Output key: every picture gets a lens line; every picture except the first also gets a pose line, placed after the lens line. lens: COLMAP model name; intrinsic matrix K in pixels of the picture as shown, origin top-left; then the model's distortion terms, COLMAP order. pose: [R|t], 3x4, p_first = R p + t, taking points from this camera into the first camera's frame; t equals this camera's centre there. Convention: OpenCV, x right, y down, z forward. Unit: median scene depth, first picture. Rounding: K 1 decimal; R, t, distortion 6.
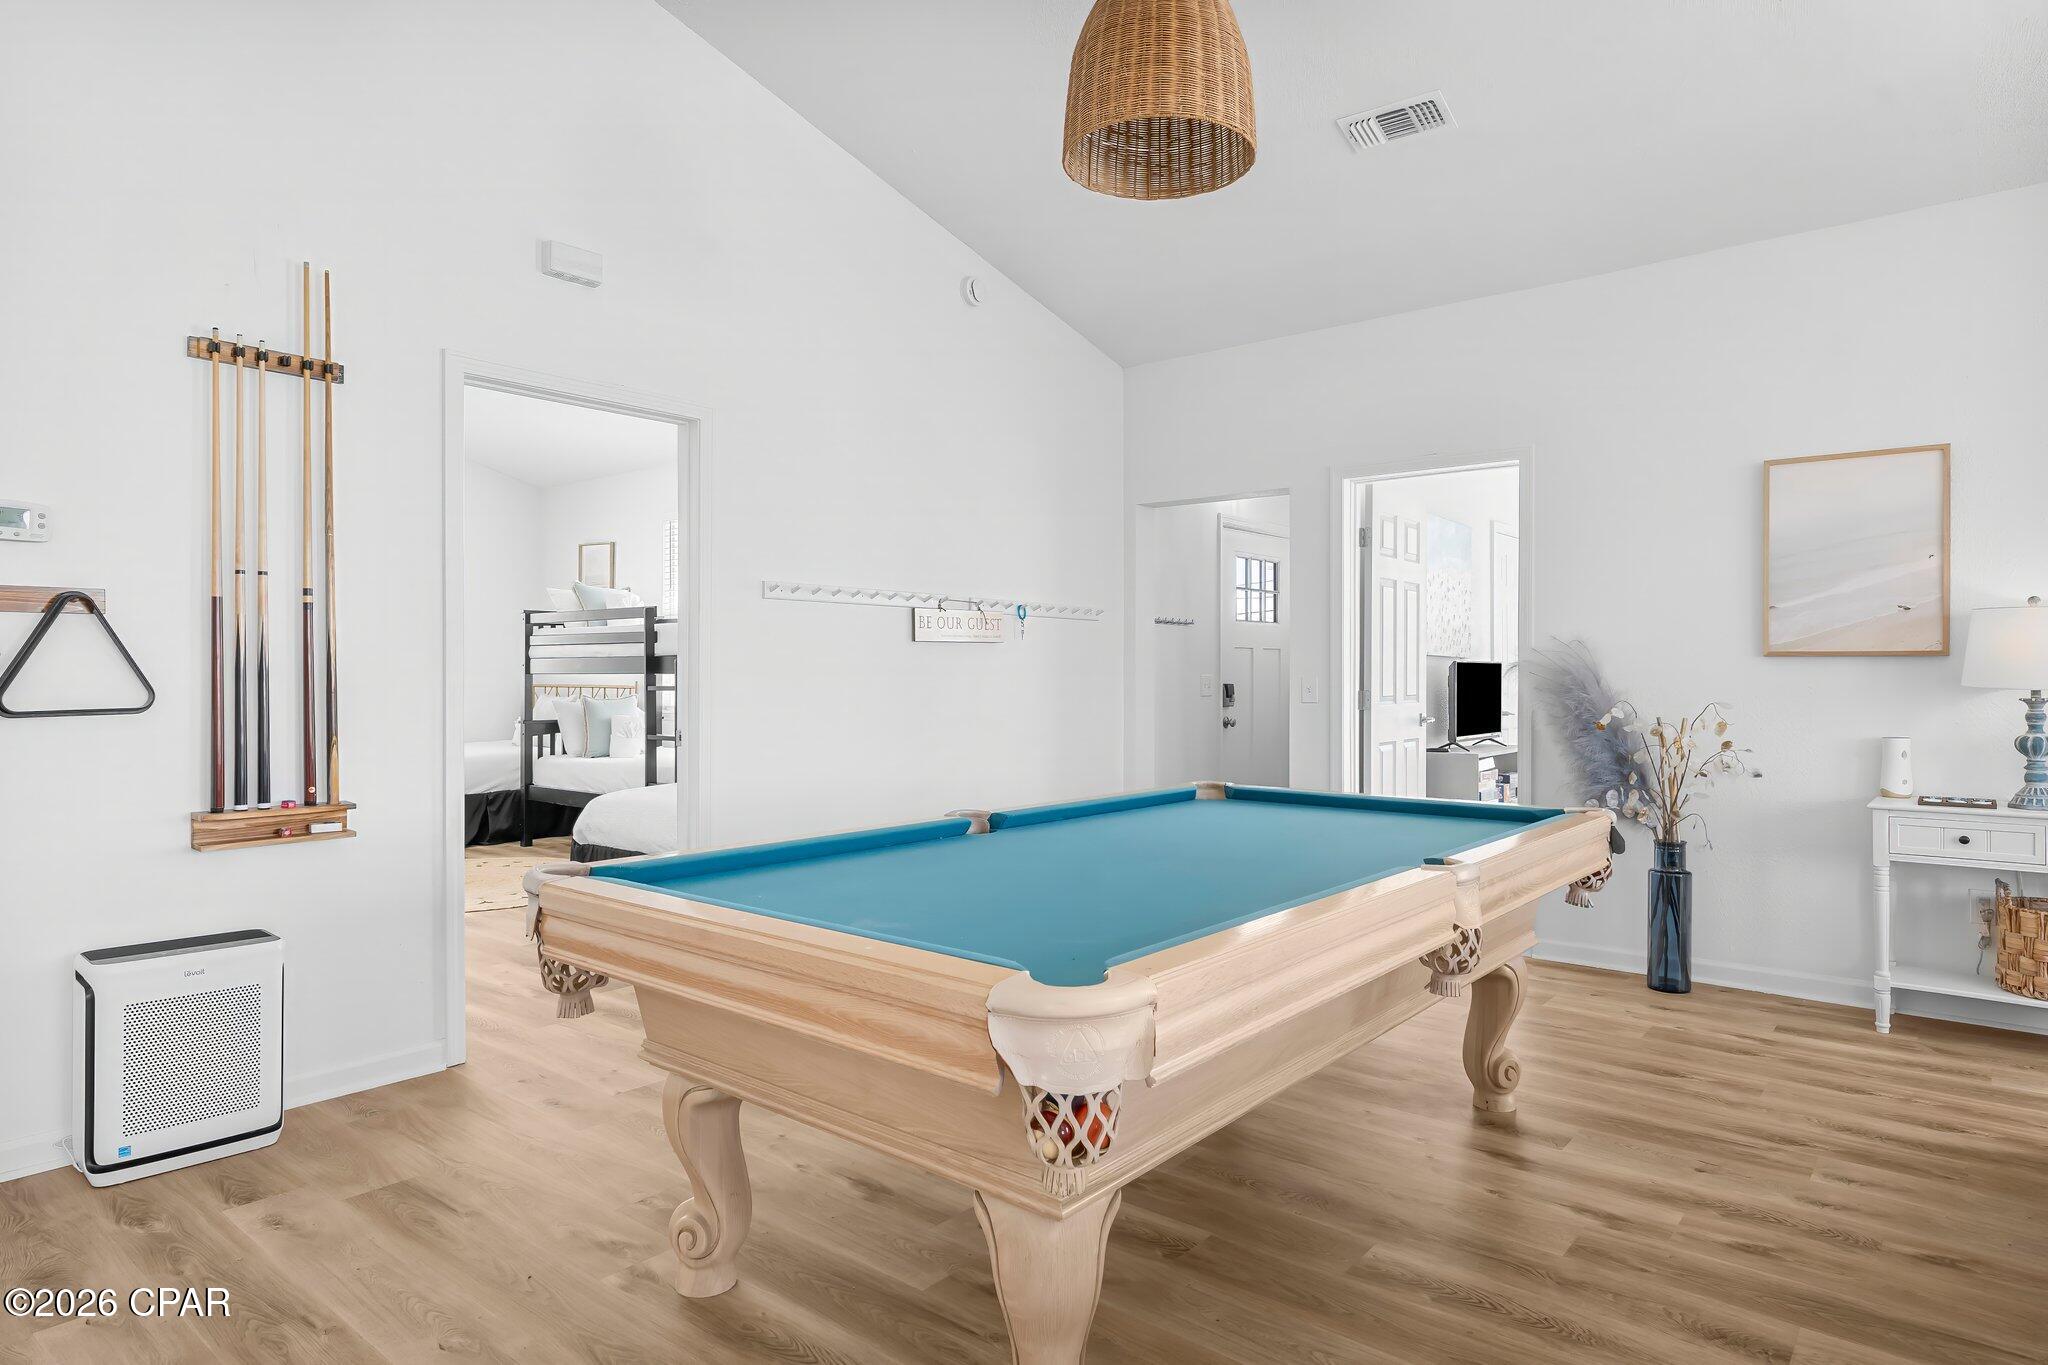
lens RADIAL K [[1152.5, 0, 1026.7], [0, 1152.5, 680.8], [0, 0, 1]] dist [-0.004978, -0.000061]
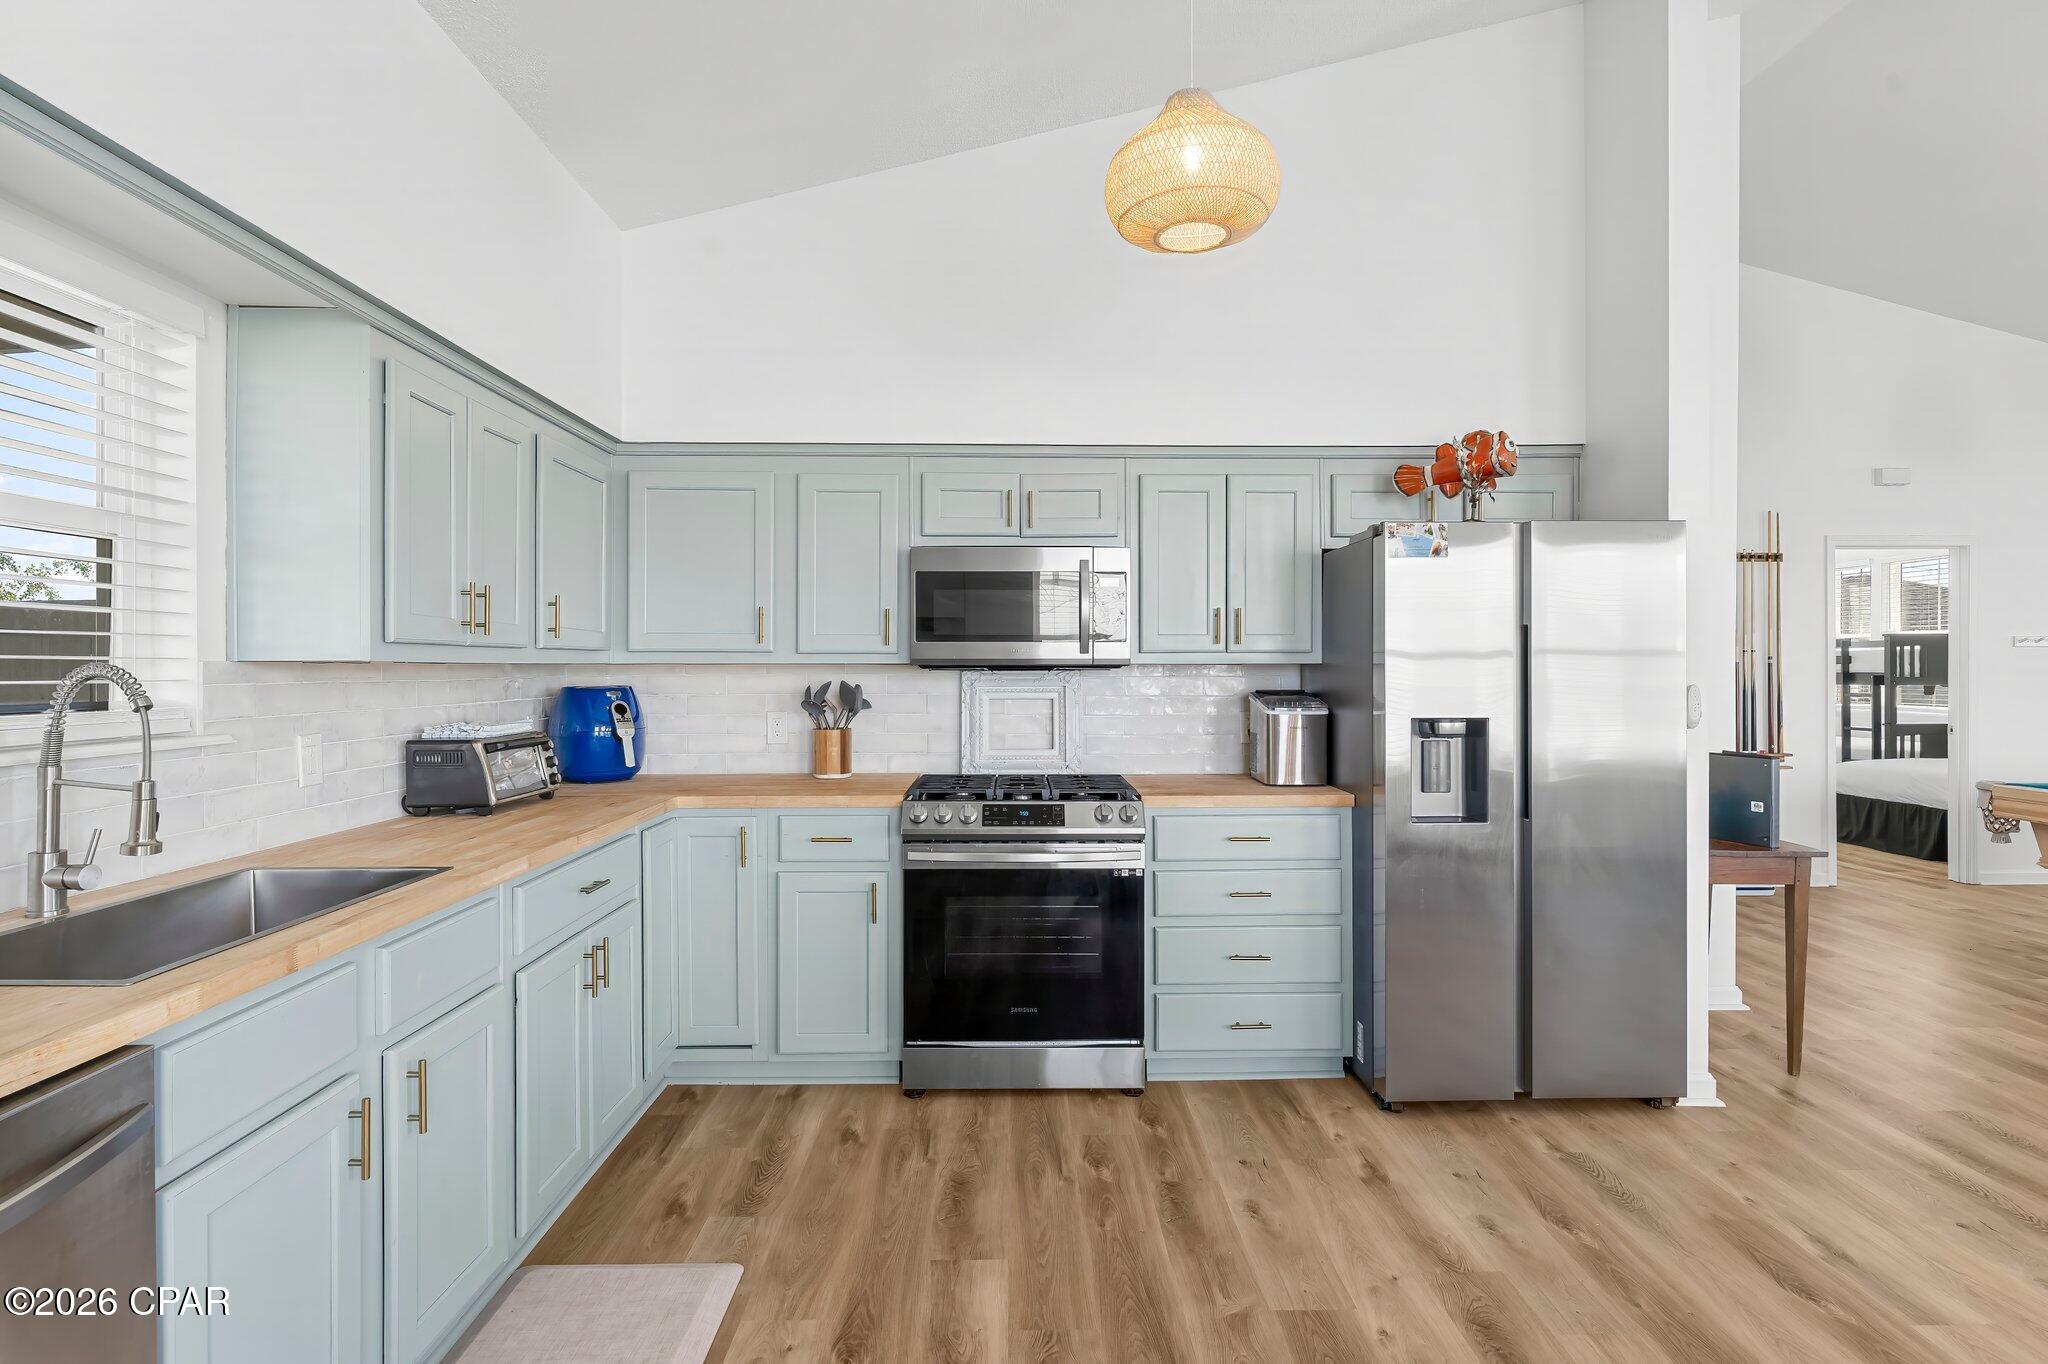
lens RADIAL K [[1007.4, 0, 1029.6], [0, 1007.4, 672.9], [0, 0, 1]] dist [0.004636, -0.000735]
pose [[0.658990, -0.001243, -0.752150, -0.058433], [0.001378, 0.999999, -0.000445, -0.029846], [0.752150, -0.000743, 0.658992, -0.836605]]
